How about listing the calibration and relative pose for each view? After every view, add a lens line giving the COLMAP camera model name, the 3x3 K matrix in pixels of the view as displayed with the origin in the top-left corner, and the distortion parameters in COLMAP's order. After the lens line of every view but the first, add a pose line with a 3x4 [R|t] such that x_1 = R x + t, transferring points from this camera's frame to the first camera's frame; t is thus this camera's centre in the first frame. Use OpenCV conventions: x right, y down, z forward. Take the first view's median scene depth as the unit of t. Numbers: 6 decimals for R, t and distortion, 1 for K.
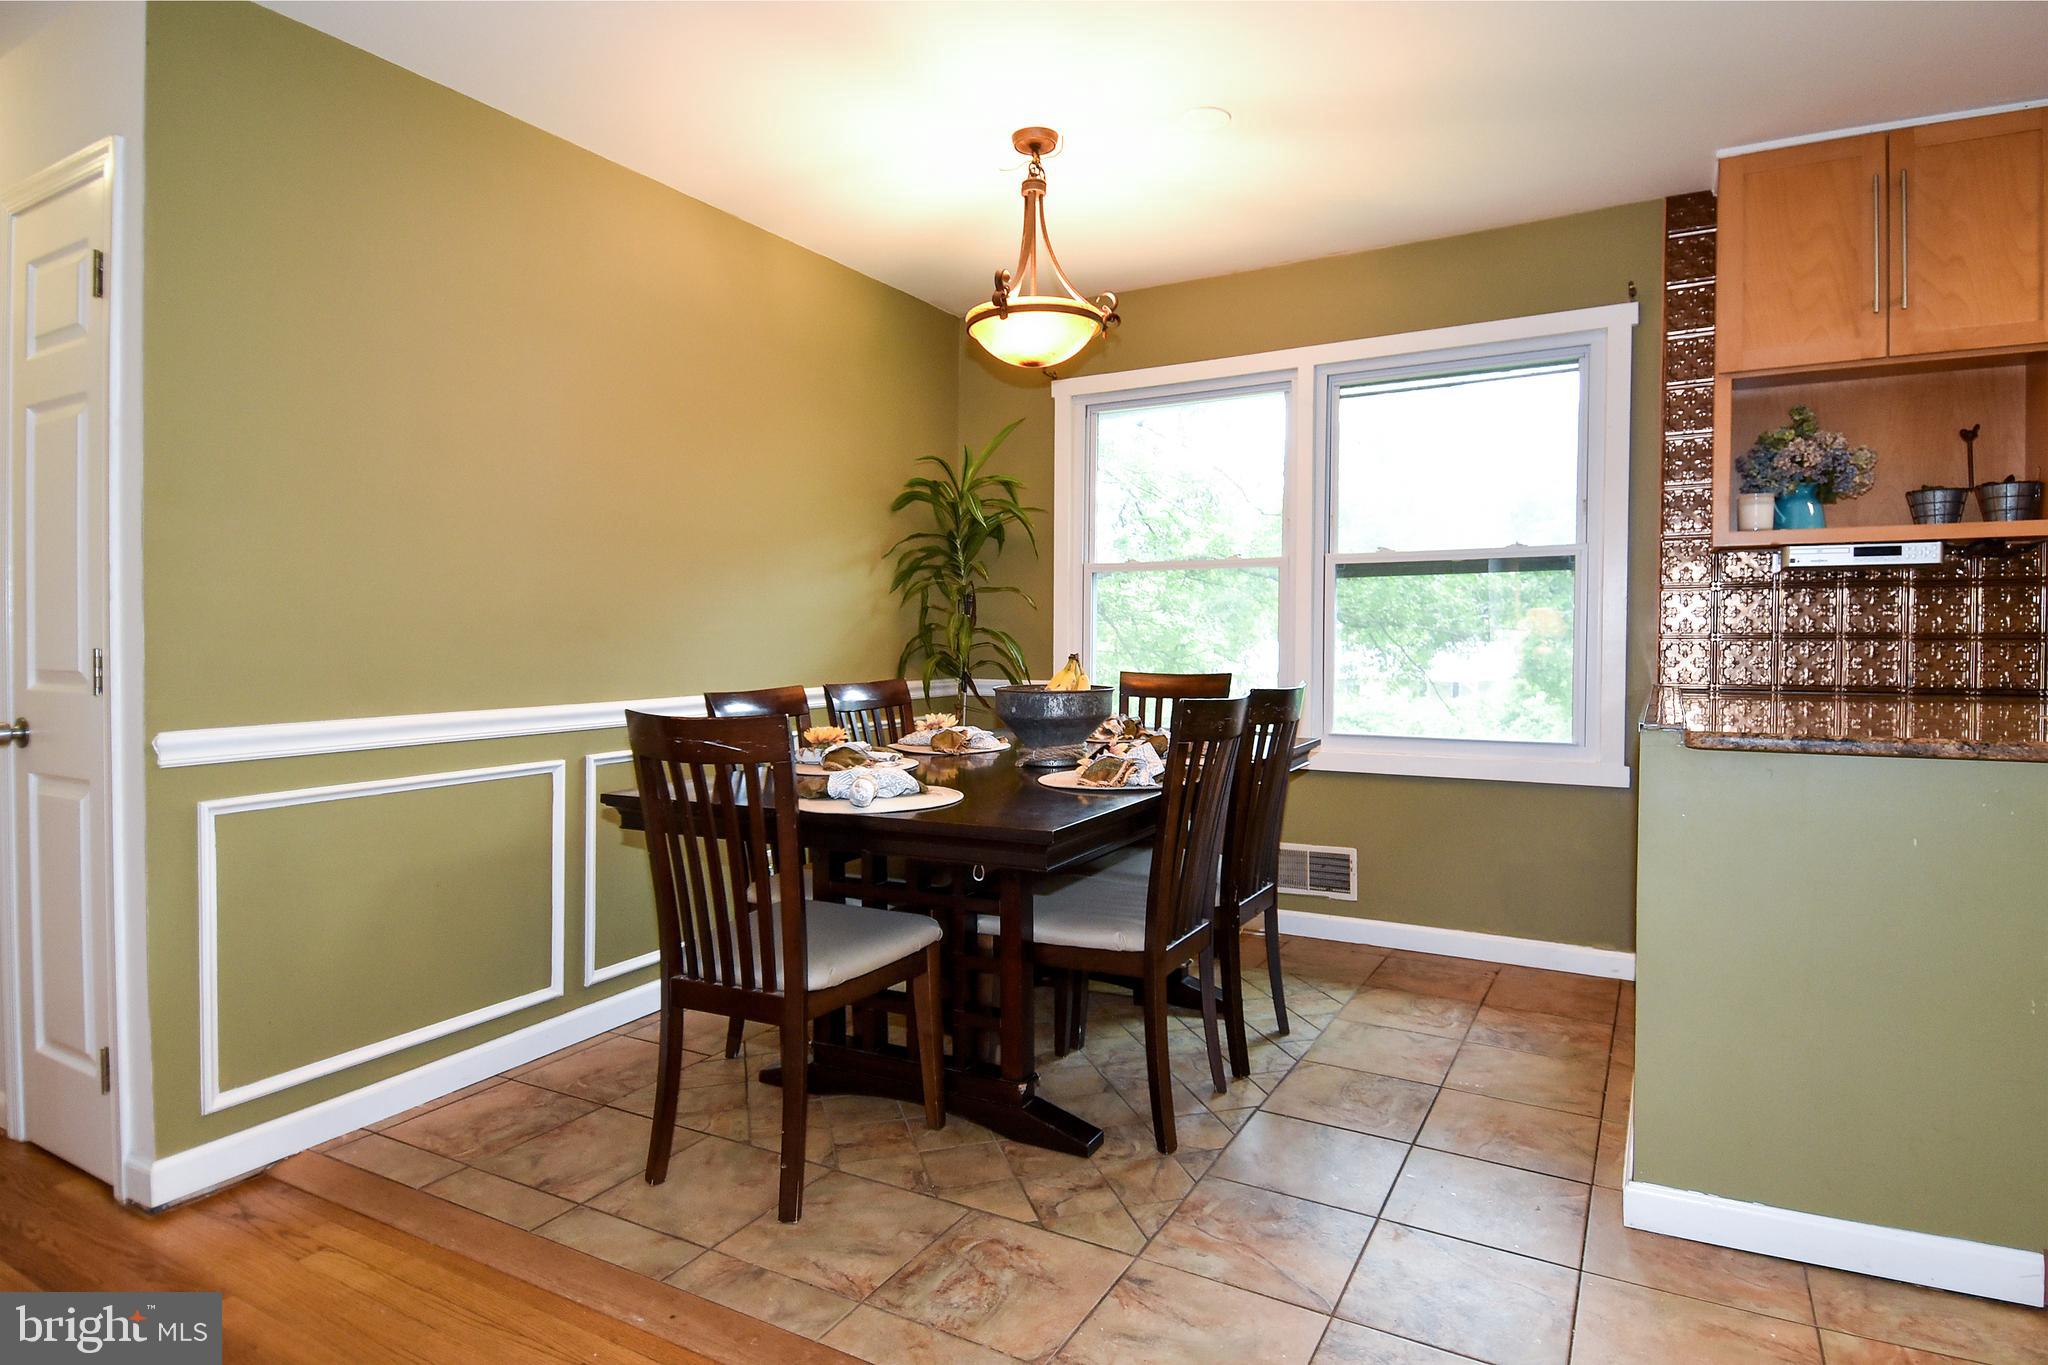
lens RADIAL K [[1129.1, 0, 994.1], [0, 1129.1, 661.2], [0, 0, 1]] dist [0.046343, -0.045950]
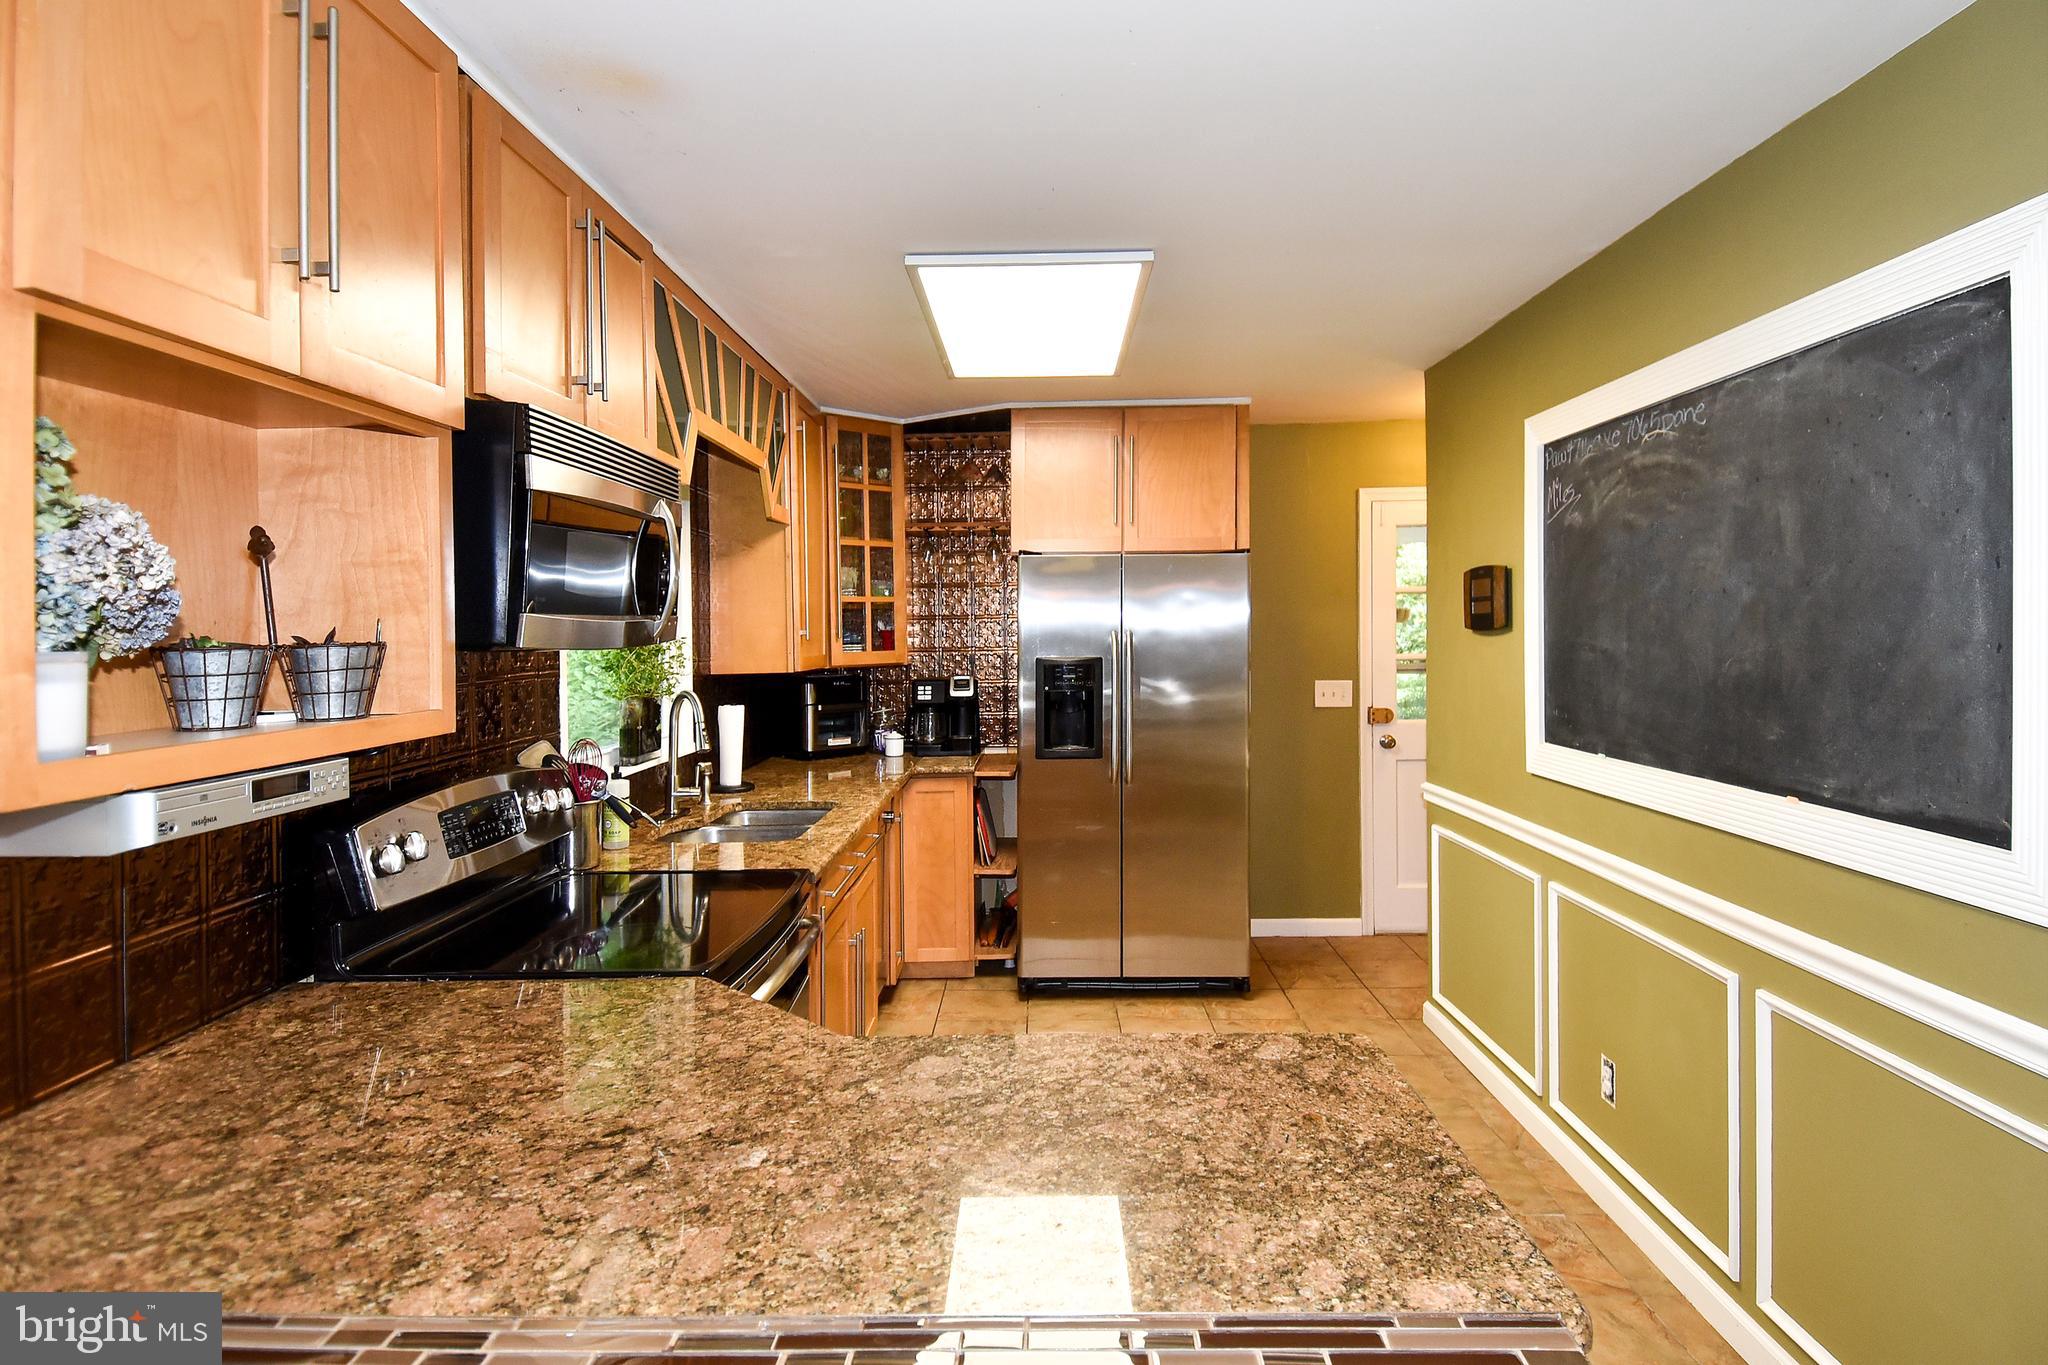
lens RADIAL K [[1150.7, 0, 1007.2], [0, 1150.7, 637.7], [0, 0, 1]] dist [0.023460, -0.000889]
pose [[-0.489941, 0.005460, 0.871739, 0.216128], [0.040296, 0.999053, 0.016390, -0.151493], [-0.870824, 0.043158, -0.489697, 0.964717]]
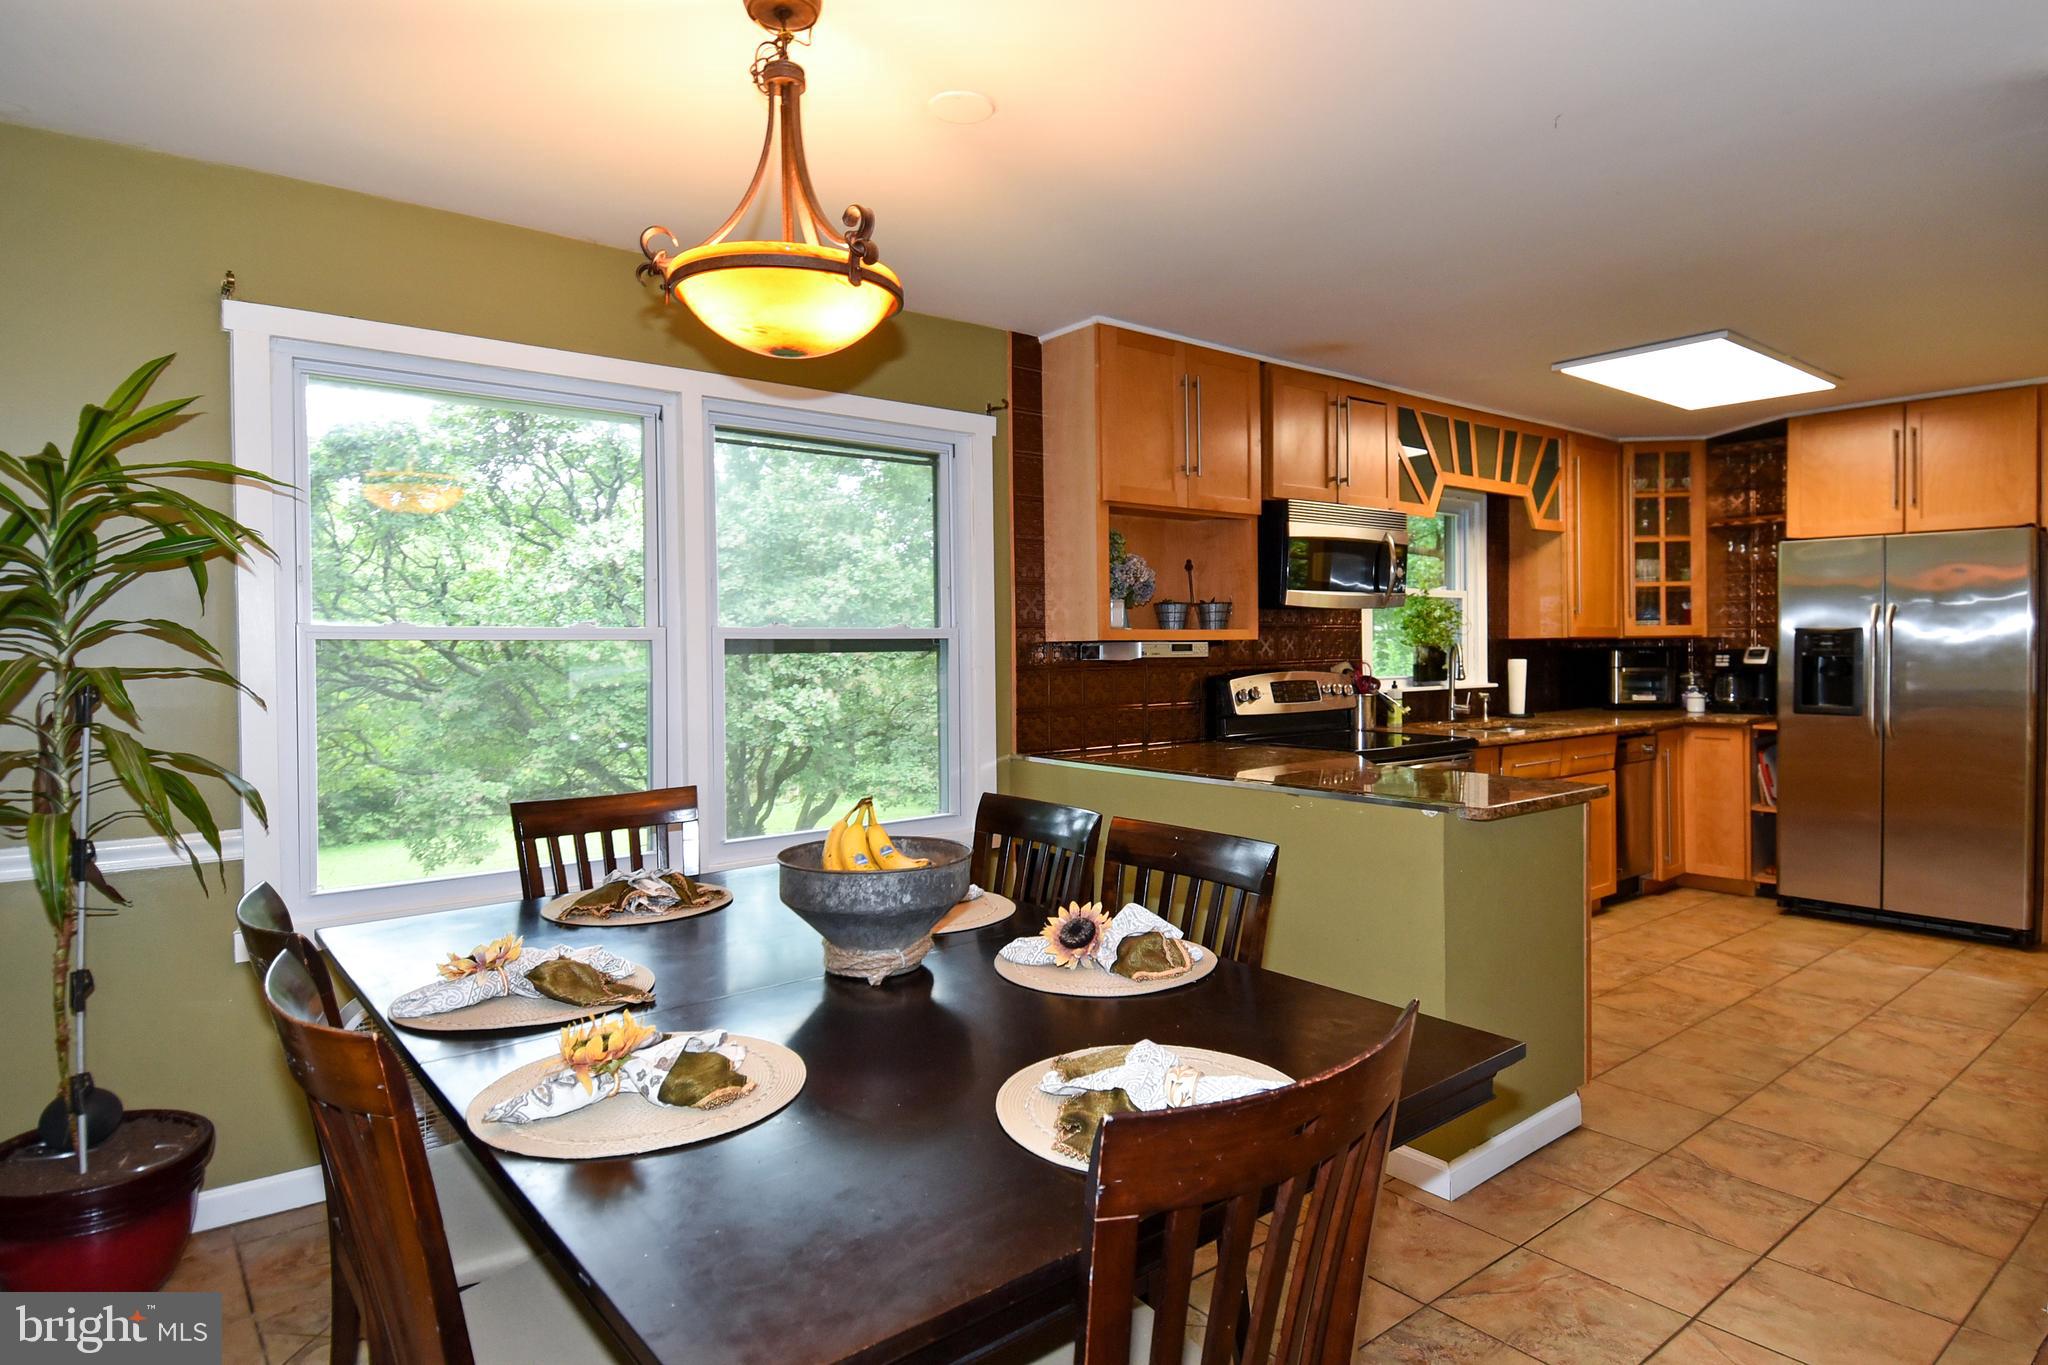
lens RADIAL K [[1129.1, 0, 994.1], [0, 1129.1, 661.2], [0, 0, 1]] dist [0.046343, -0.045950]
pose [[0.376437, -0.006635, 0.926418, -0.571812], [0.030603, 0.999518, -0.005277, -0.078633], [-0.925936, 0.030338, 0.376459, 0.691702]]
